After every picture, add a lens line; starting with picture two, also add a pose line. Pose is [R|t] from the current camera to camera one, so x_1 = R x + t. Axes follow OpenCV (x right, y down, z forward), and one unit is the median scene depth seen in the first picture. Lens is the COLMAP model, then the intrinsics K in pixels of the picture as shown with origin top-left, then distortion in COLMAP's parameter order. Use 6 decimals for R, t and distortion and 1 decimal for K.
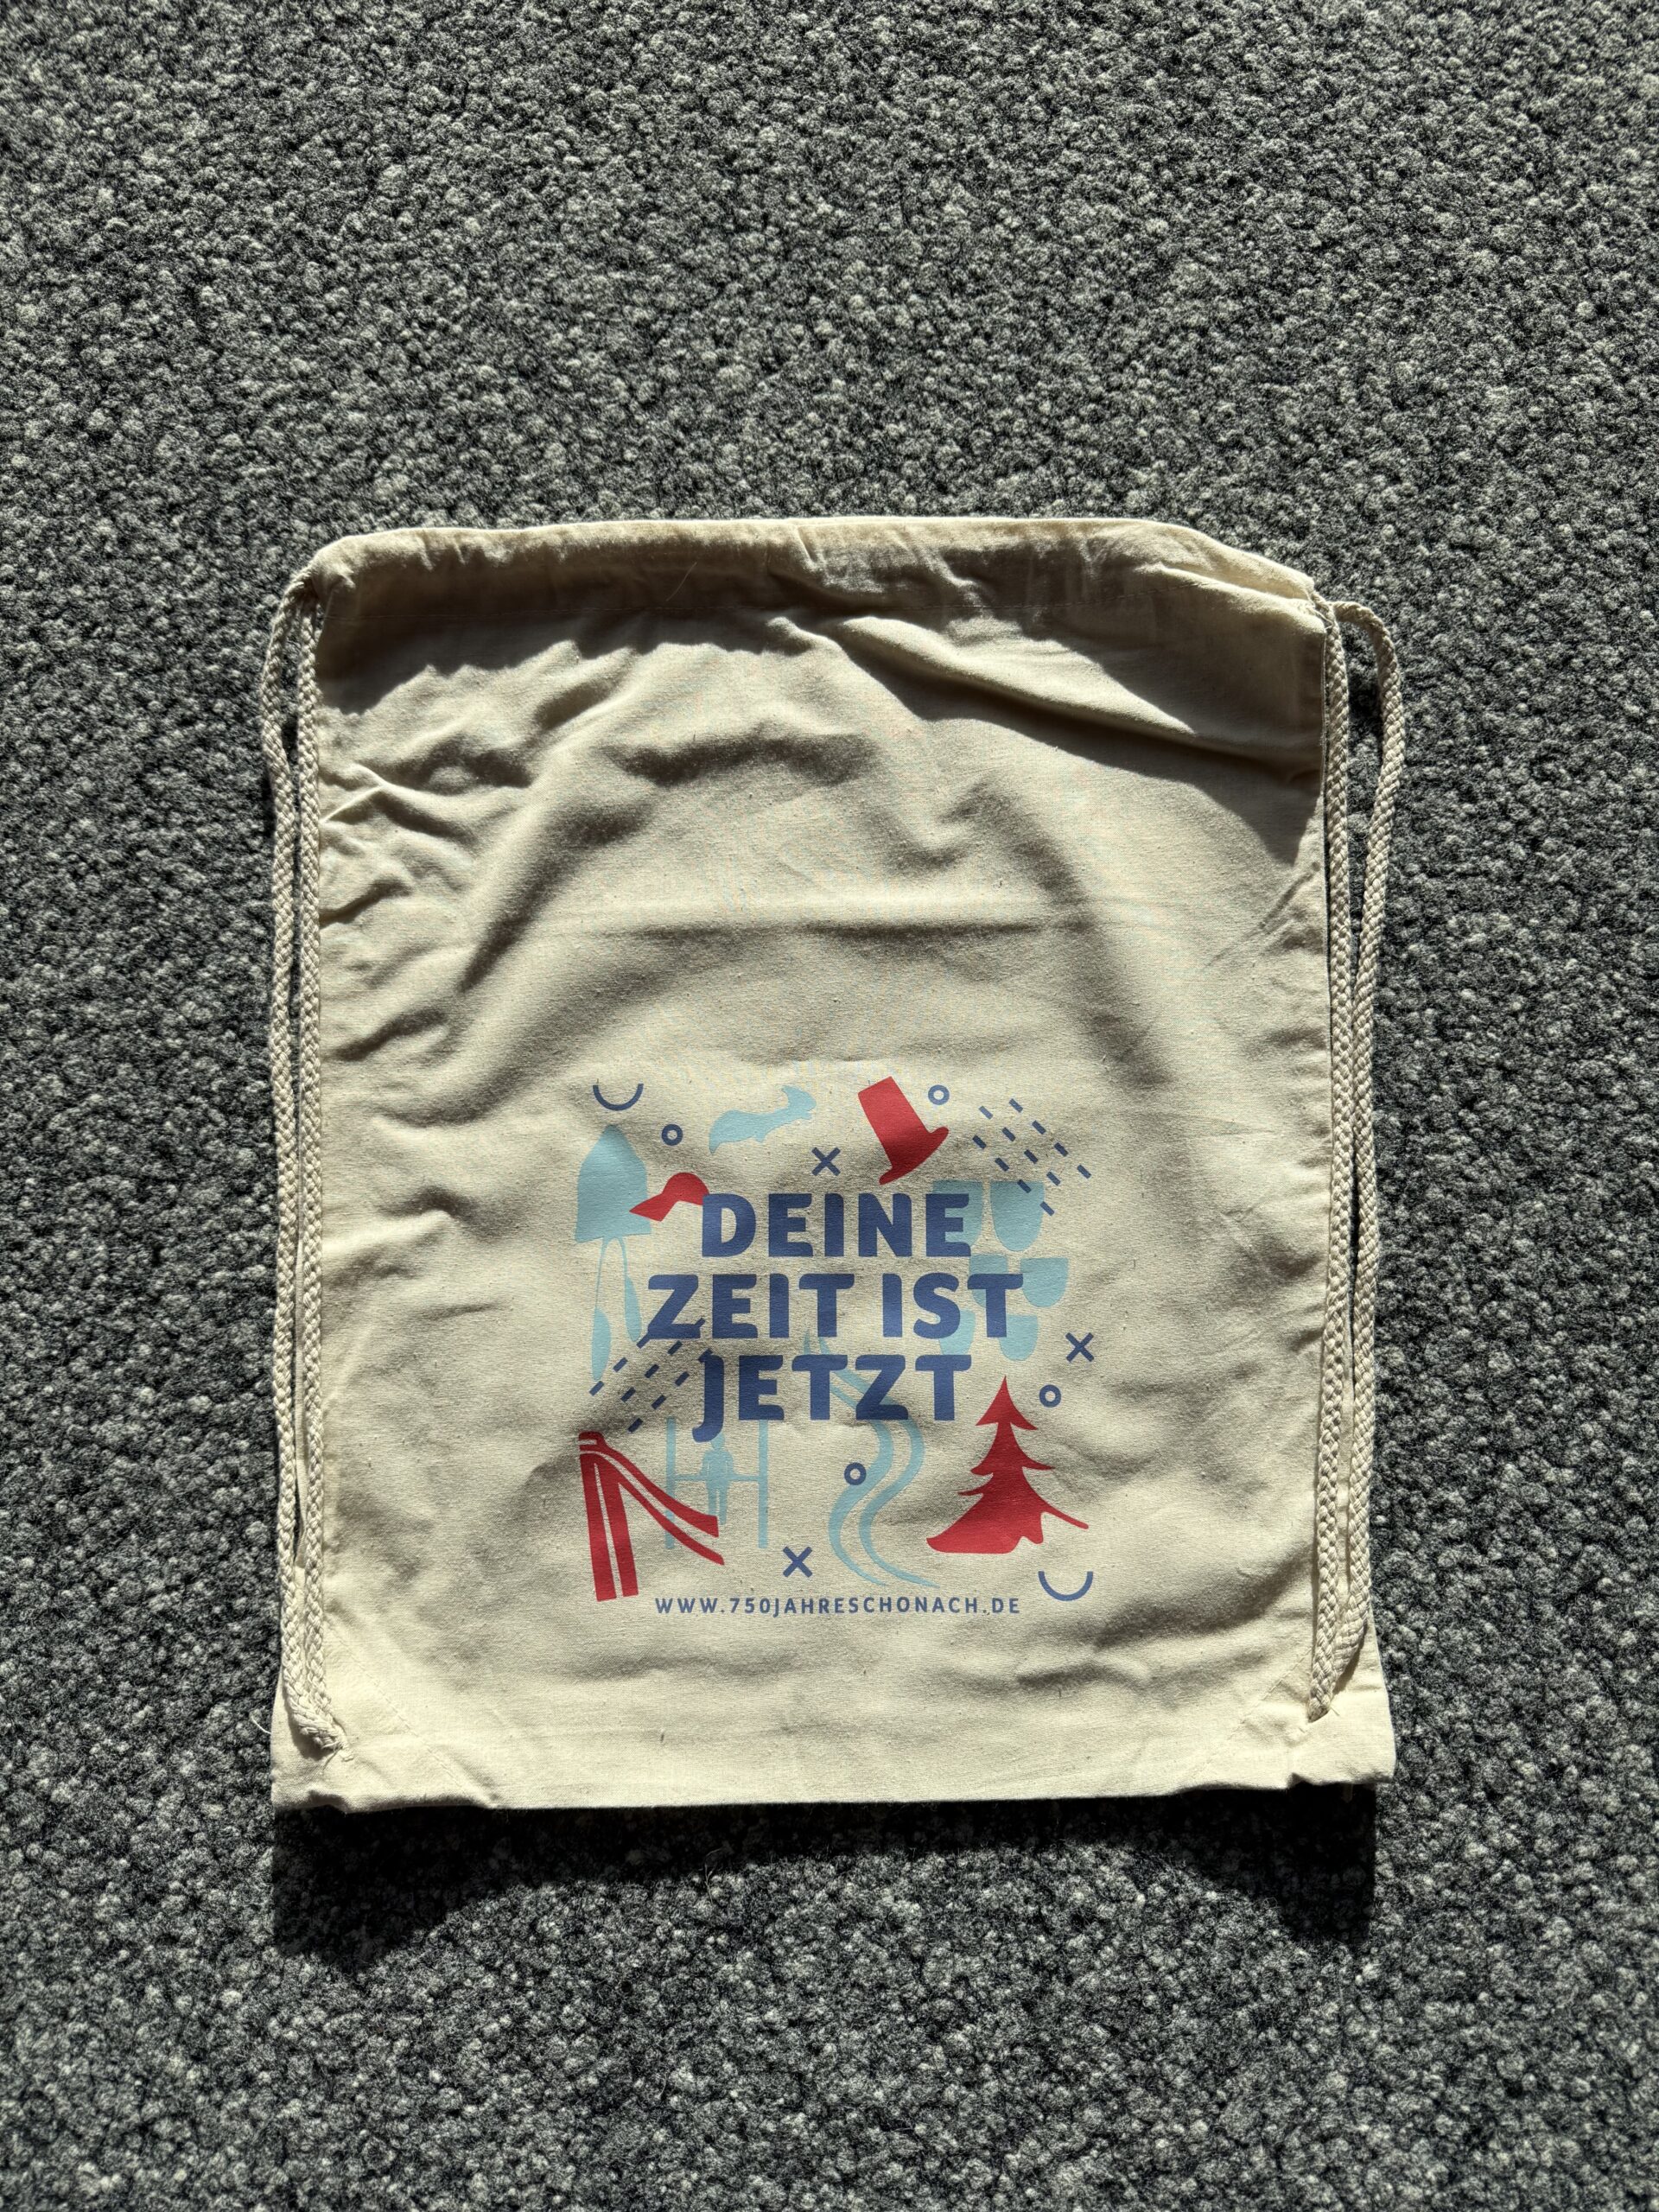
lens RADIAL K [[1545.6, 0, 829.5], [0, 1545.6, 1106.0], [0, 0, 1]] dist [-0.010329, -0.003783]
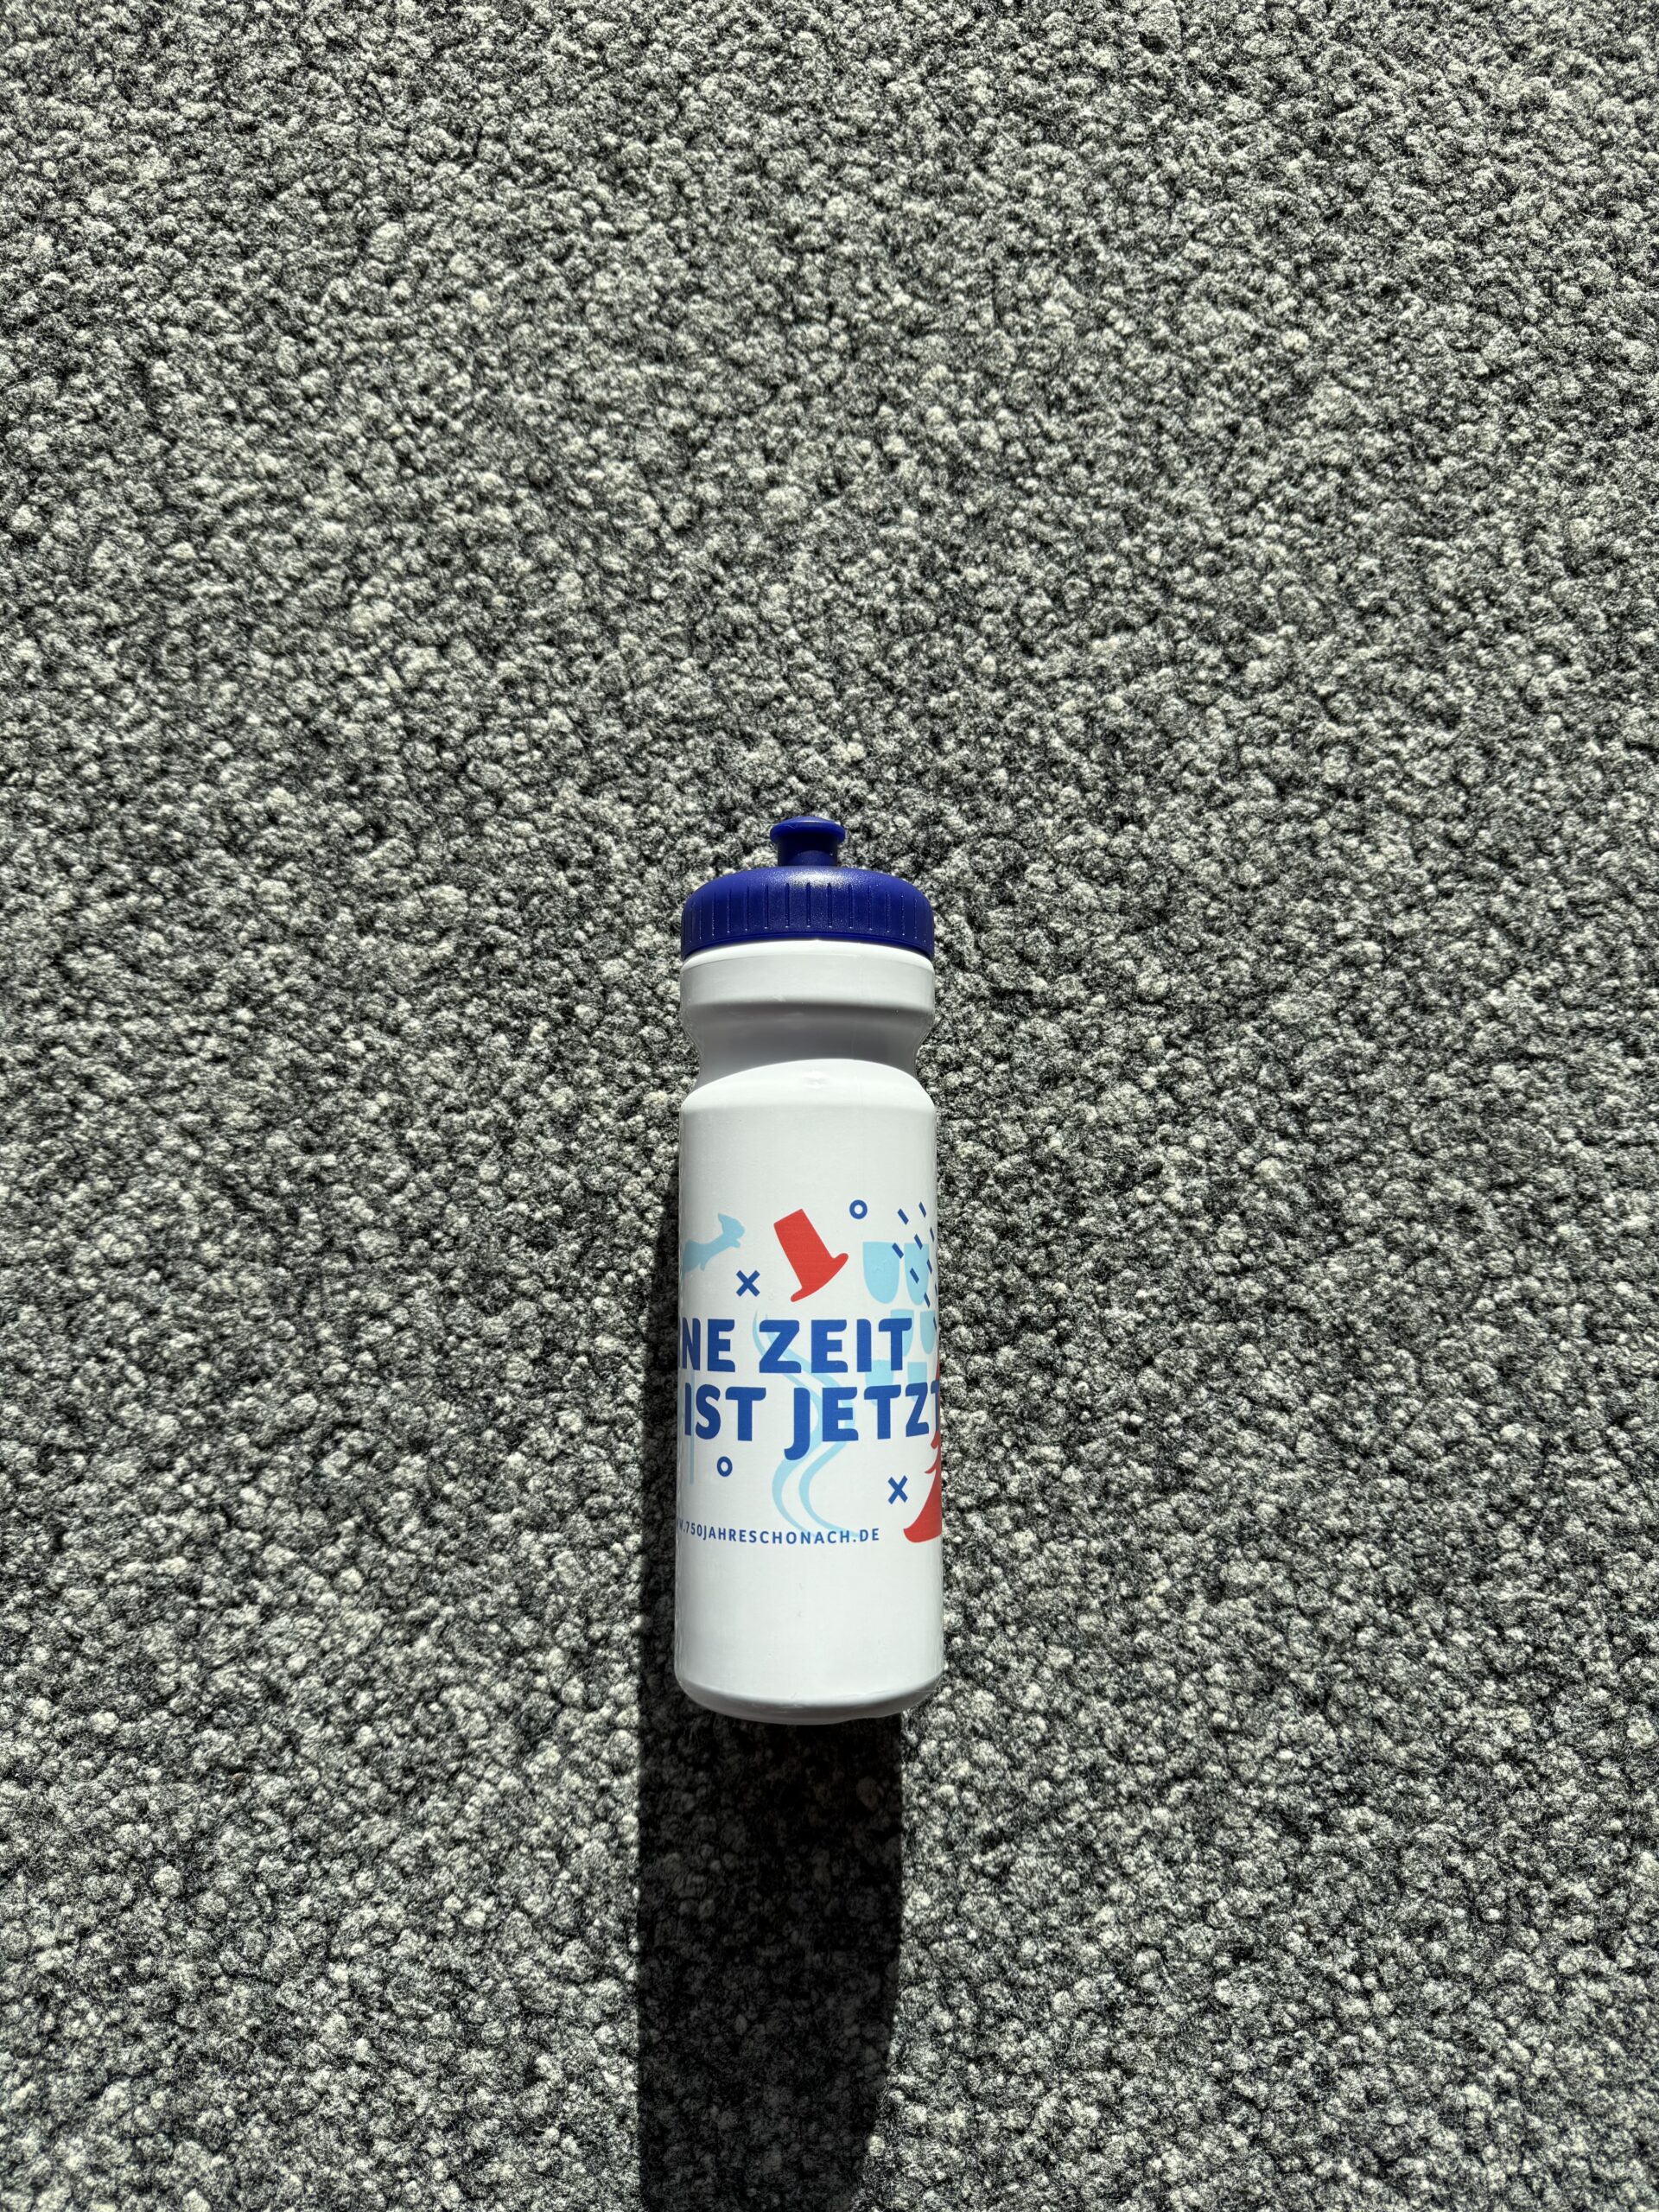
lens RADIAL K [[1545.6, 0, 829.5], [0, 1545.6, 1106.0], [0, 0, 1]] dist [-0.010329, -0.003783]
pose [[0.999028, 0.035080, -0.026688, -0.004106], [-0.039418, 0.981984, -0.184808, 0.004461], [0.019724, 0.185680, 0.982412, 0.230695]]
